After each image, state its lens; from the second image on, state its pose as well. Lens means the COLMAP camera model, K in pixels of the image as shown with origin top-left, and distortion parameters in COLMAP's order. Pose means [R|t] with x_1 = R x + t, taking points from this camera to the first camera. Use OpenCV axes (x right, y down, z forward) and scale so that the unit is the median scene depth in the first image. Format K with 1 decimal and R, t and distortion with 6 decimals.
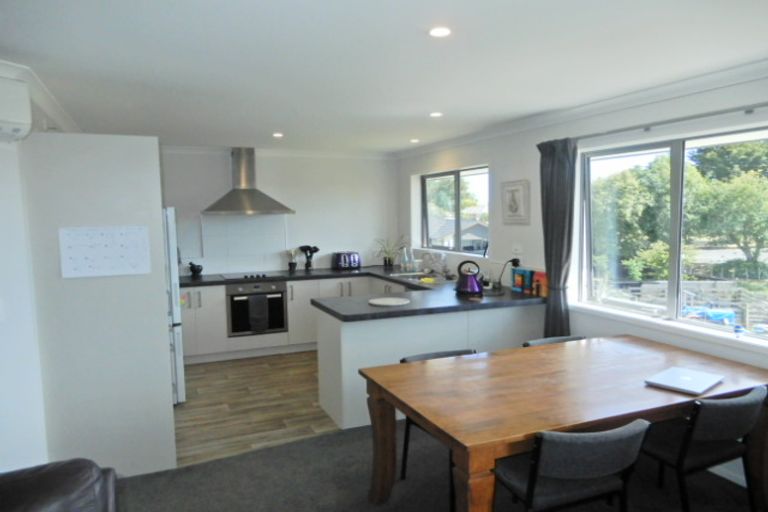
lens RADIAL K [[547.4, 0, 383.9], [0, 547.4, 271.0], [0, 0, 1]] dist [0.003509, 0.001468]
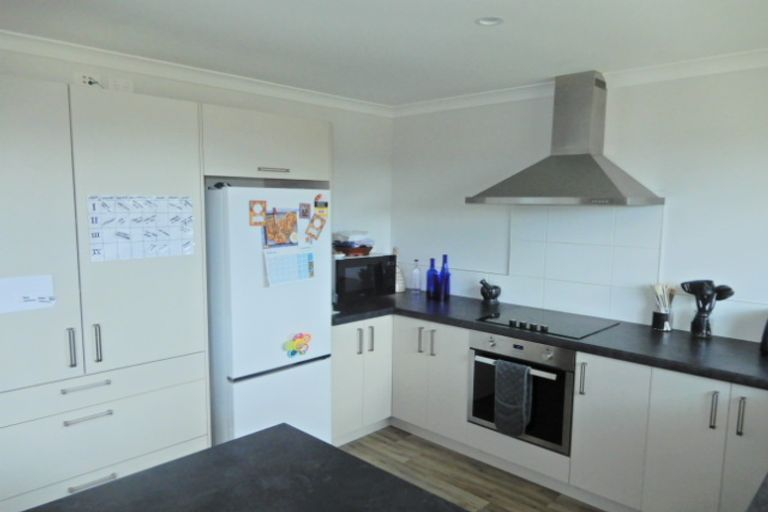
lens RADIAL K [[547.4, 0, 383.9], [0, 547.4, 271.0], [0, 0, 1]] dist [0.003509, 0.001468]
pose [[0.386973, 0.131691, -0.912639, 0.175582], [-0.114865, 0.988924, 0.093994, -0.074743], [0.914909, 0.068457, 0.397814, 0.683538]]
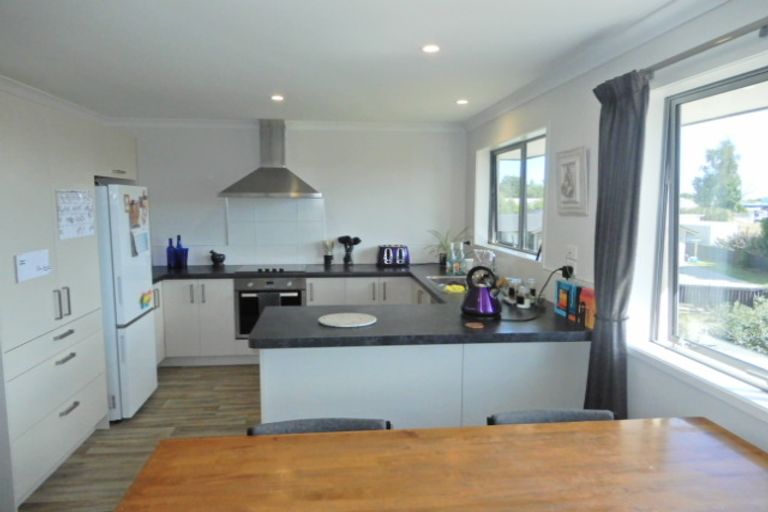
lens RADIAL K [[547.4, 0, 383.9], [0, 547.4, 271.0], [0, 0, 1]] dist [0.003509, 0.001468]
pose [[0.955265, 0.051946, -0.291153, 0.183980], [-0.046674, 0.998597, 0.025029, -0.018825], [0.292044, -0.010320, 0.956349, 0.242385]]
